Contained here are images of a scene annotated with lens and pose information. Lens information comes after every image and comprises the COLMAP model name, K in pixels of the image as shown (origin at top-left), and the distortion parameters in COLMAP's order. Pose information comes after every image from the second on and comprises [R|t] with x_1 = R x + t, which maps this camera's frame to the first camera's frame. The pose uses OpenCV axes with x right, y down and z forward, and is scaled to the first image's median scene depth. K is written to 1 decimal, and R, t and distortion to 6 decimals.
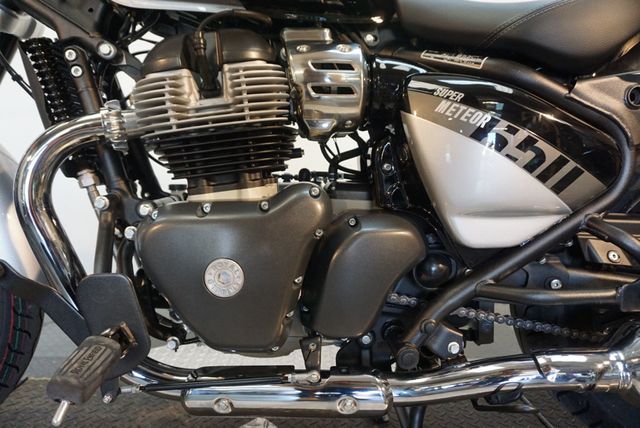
lens RADIAL K [[430.6, 0, 320.0], [0, 430.6, 214.0], [0, 0, 1]] dist [-0.048157, 0.038546]
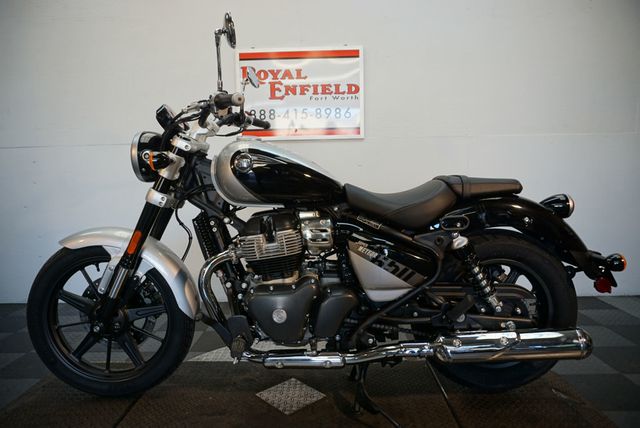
lens RADIAL K [[430.6, 0, 320.0], [0, 430.6, 214.0], [0, 0, 1]] dist [-0.048157, 0.038546]
pose [[0.998428, -0.025522, -0.049904, 0.166240], [0.025347, 0.999670, -0.004145, -0.431667], [0.049993, 0.002874, 0.998745, -1.535260]]
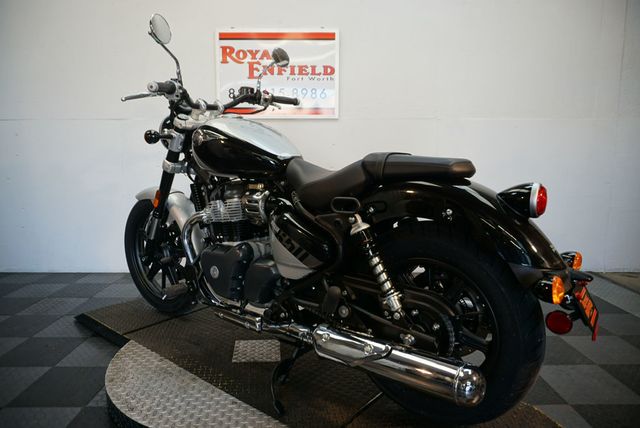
lens RADIAL K [[430.6, 0, 320.0], [0, 430.6, 214.0], [0, 0, 1]] dist [-0.048157, 0.038546]
pose [[0.765305, 0.080370, -0.638630, 2.085115], [-0.058616, 0.996754, 0.055196, -0.440458], [0.640993, -0.004808, 0.767531, -0.806723]]
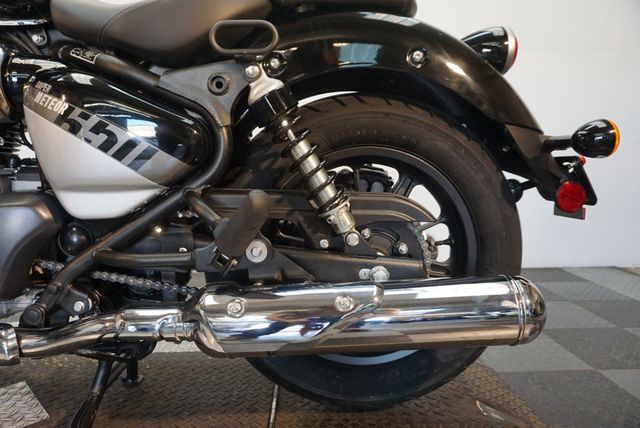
lens RADIAL K [[430.6, 0, 320.0], [0, 430.6, 214.0], [0, 0, 1]] dist [-0.048157, 0.038546]
pose [[0.999878, -0.014884, 0.004811, 0.981558], [0.014821, 0.999806, 0.012954, 0.058832], [-0.005002, -0.012881, 0.999905, -0.150911]]
